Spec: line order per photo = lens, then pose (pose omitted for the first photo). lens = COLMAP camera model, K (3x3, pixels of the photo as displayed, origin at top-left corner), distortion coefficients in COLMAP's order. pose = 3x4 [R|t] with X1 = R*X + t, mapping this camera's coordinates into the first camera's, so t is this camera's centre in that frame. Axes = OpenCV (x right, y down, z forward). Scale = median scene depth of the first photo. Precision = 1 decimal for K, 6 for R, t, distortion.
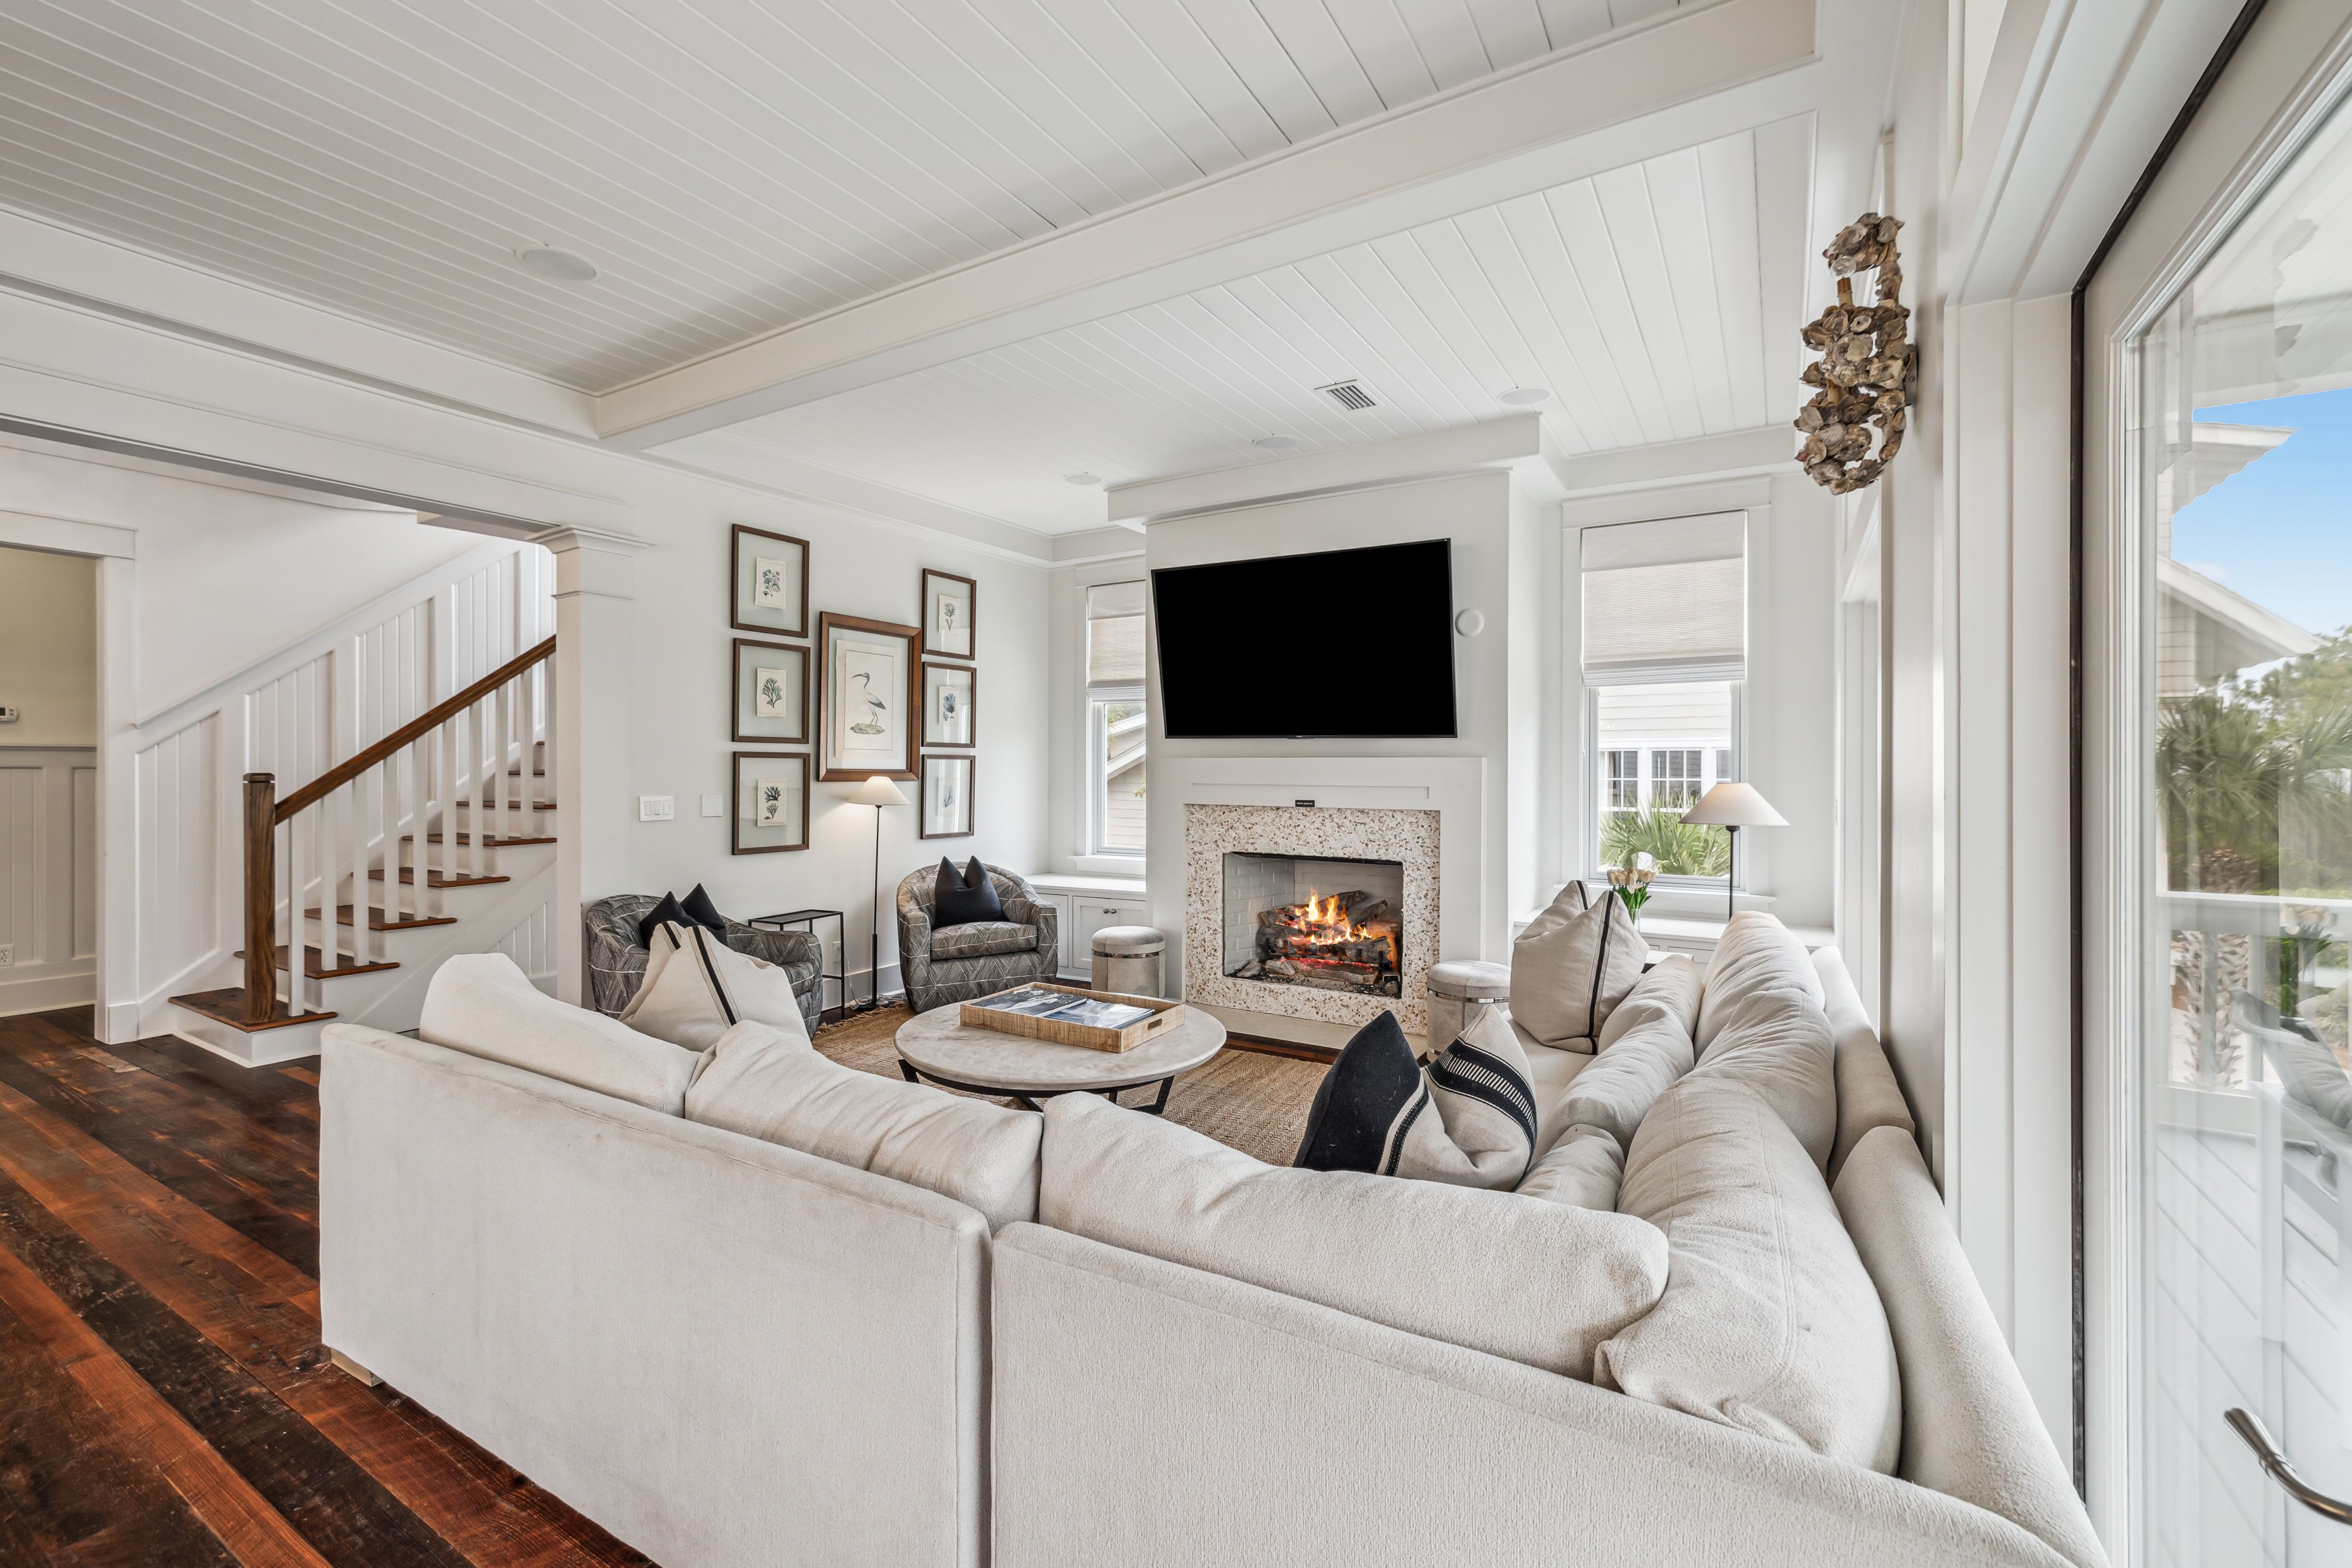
lens RADIAL K [[986.2, 0, 1171.6], [0, 986.2, 770.8], [0, 0, 1]] dist [0.005052, 0.000689]
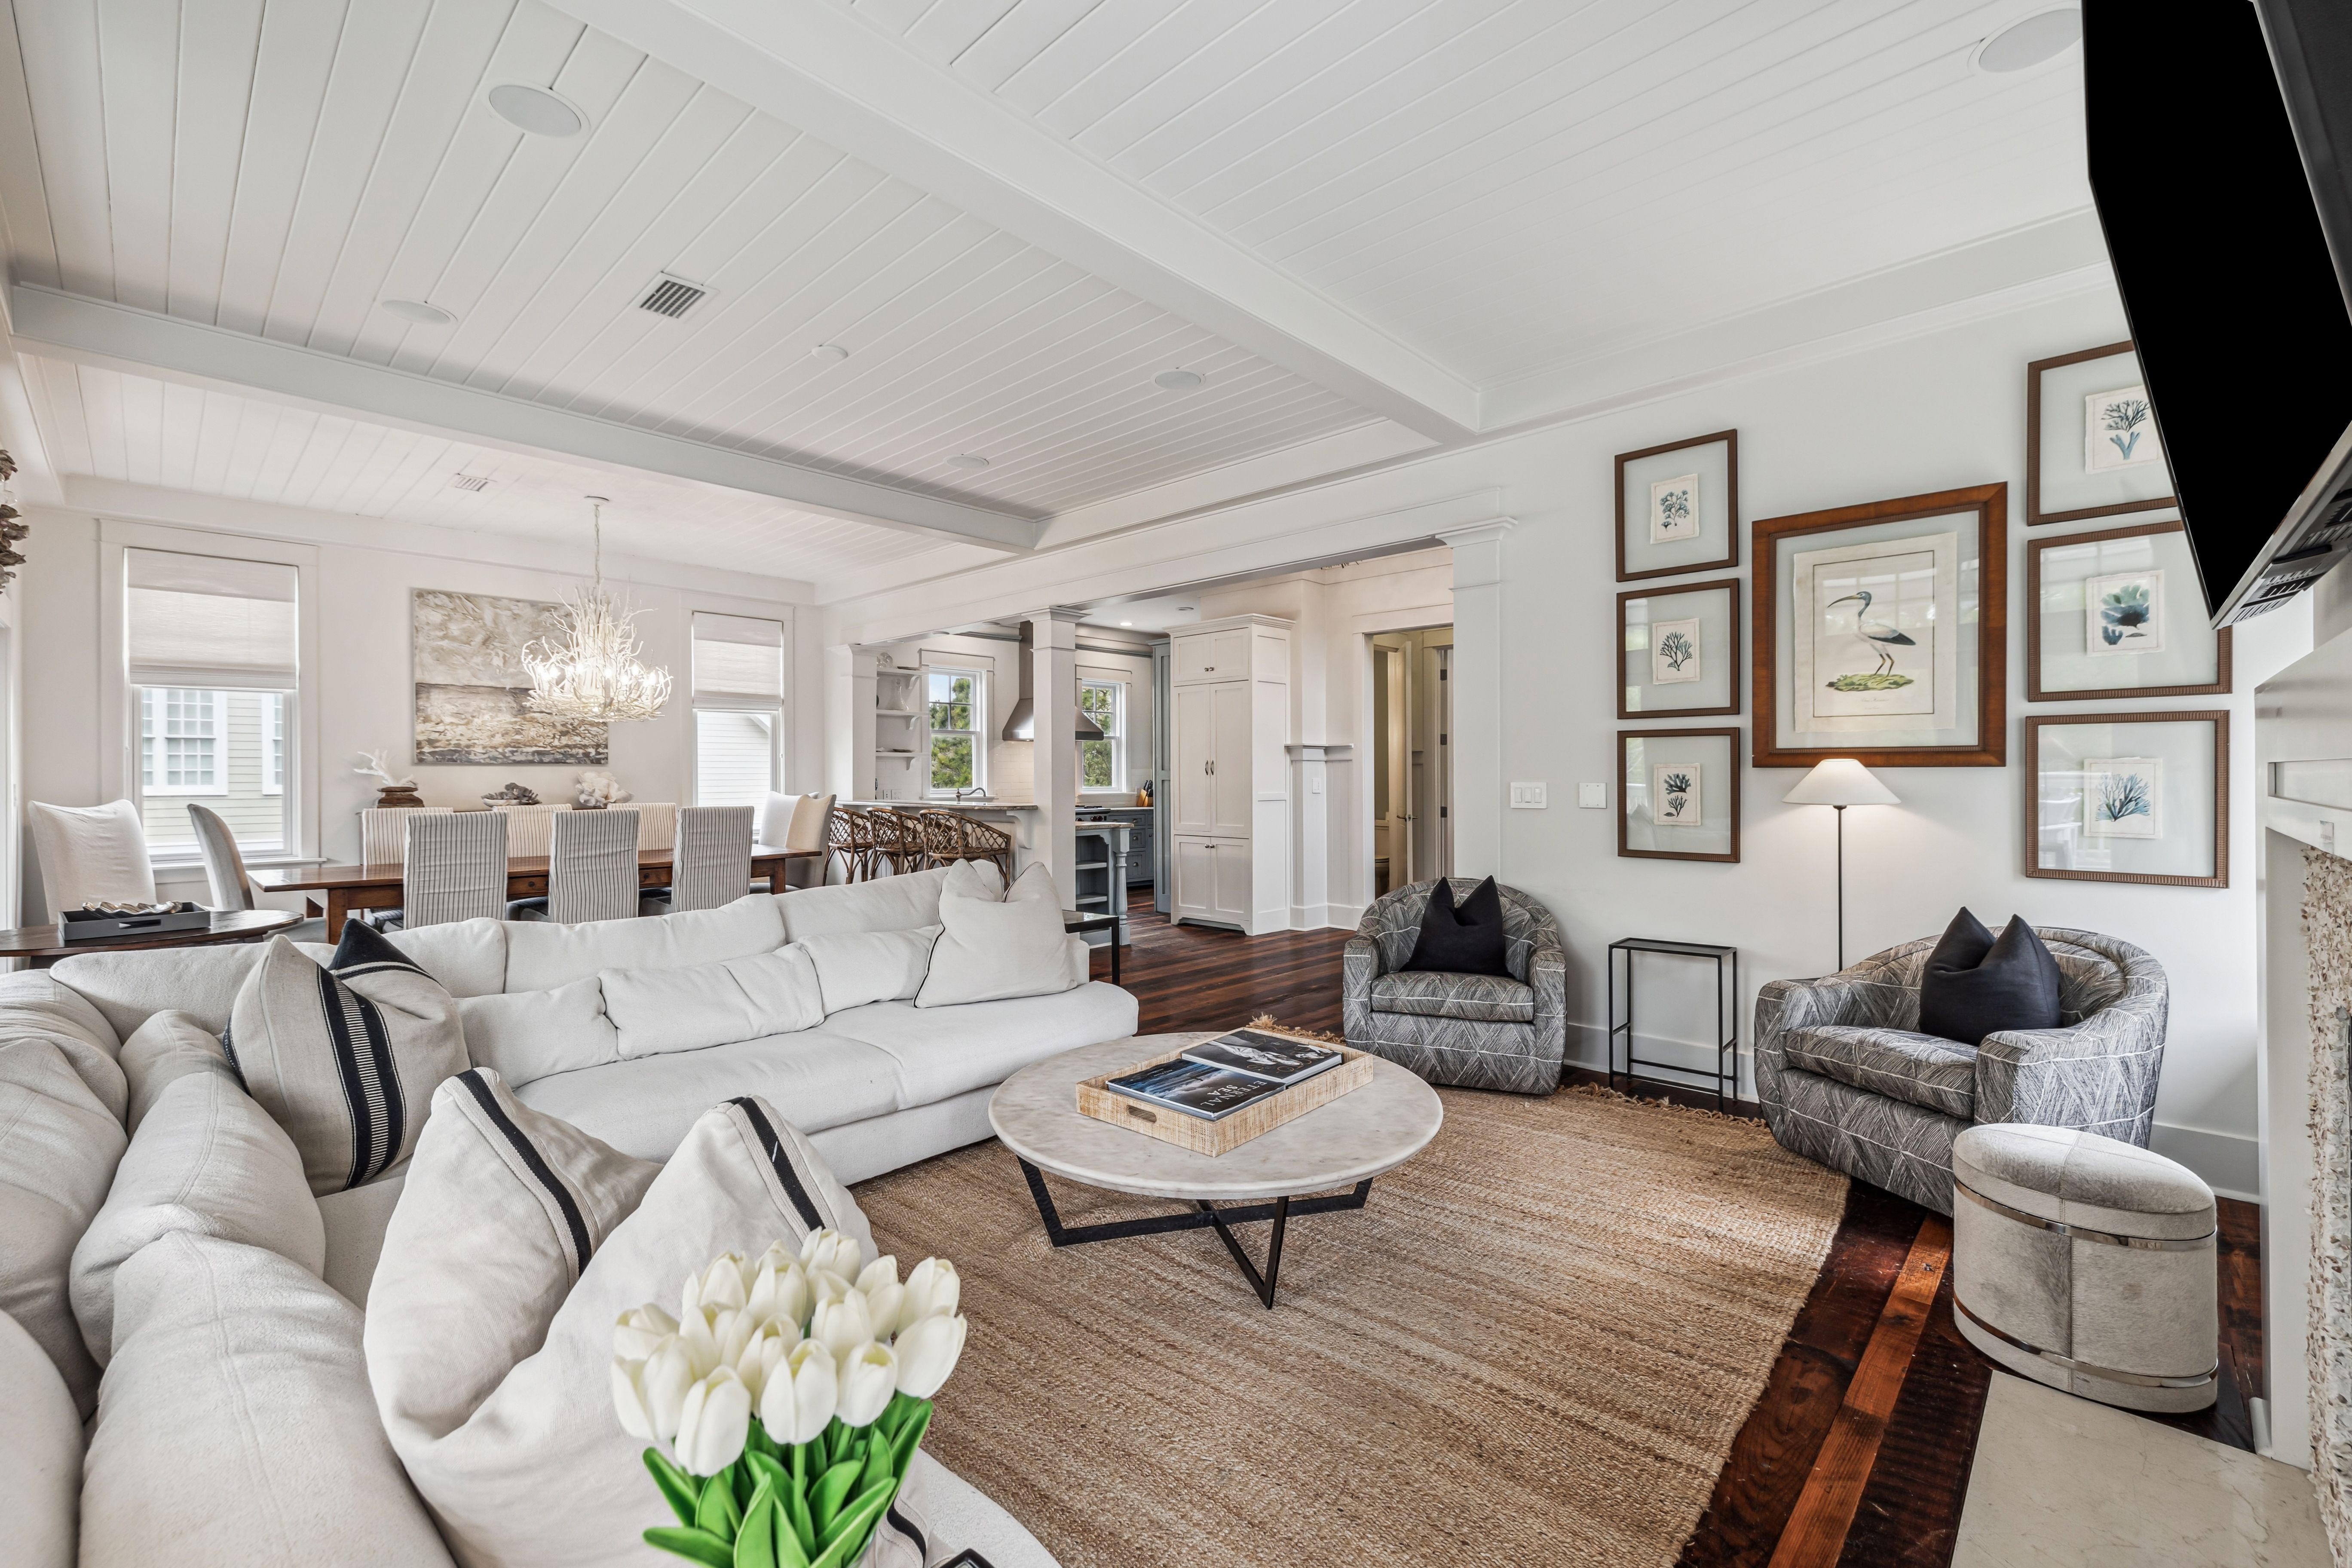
lens RADIAL K [[986.2, 0, 1173.9], [0, 986.2, 774.6], [0, 0, 1]] dist [0.005052, 0.000689]
pose [[-0.217014, 0.003090, -0.976164, 0.424670], [0.000101, 0.999995, 0.003143, 0.013853], [0.976168, 0.000583, -0.217013, 0.780140]]
